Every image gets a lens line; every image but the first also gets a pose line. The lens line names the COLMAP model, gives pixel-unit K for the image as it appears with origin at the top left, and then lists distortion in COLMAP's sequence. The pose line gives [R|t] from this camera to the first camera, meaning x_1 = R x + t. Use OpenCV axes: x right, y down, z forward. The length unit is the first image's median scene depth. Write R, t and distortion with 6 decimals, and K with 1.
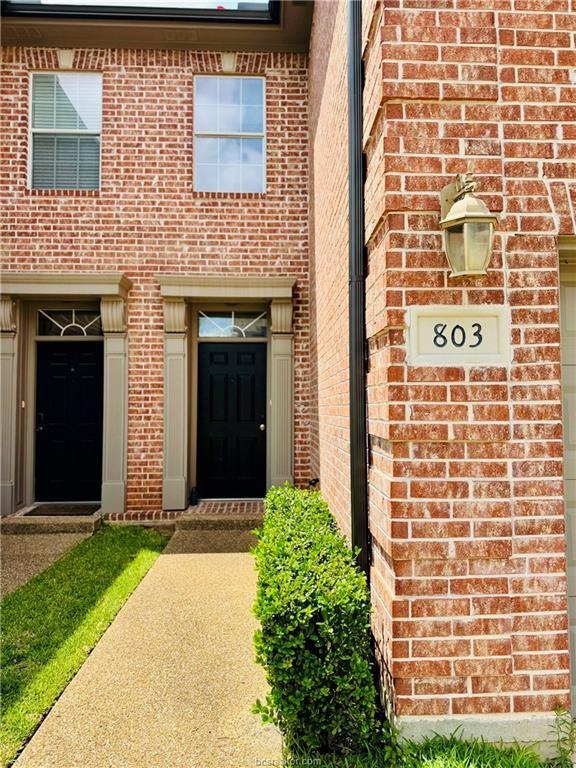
lens RADIAL K [[528.0, 0, 288.4], [0, 528.0, 388.4], [0, 0, 1]] dist [-0.000251, -0.007278]
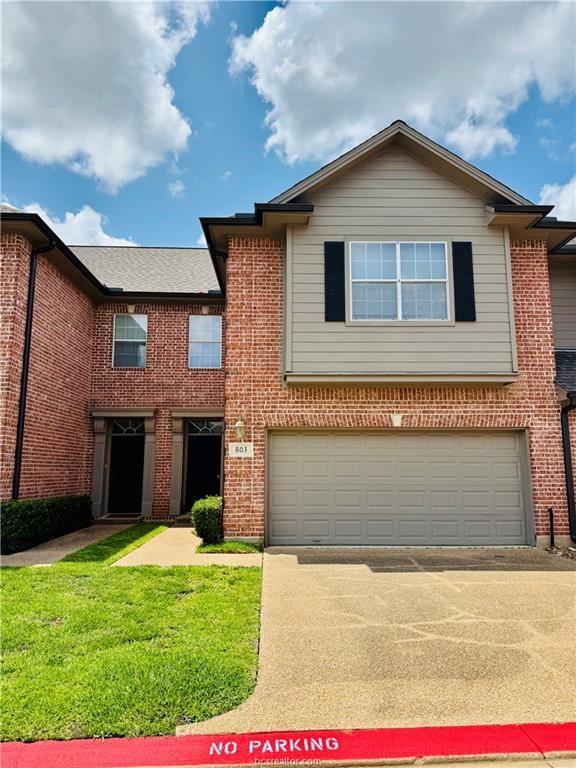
lens RADIAL K [[528.0, 0, 291.8], [0, 528.0, 379.5], [0, 0, 1]] dist [-0.000251, -0.007278]
pose [[0.999999, 0.001046, -0.000370, 0.738346], [-0.001086, 0.990843, -0.135011, -0.084134], [0.000225, 0.135012, 0.990844, -3.409728]]
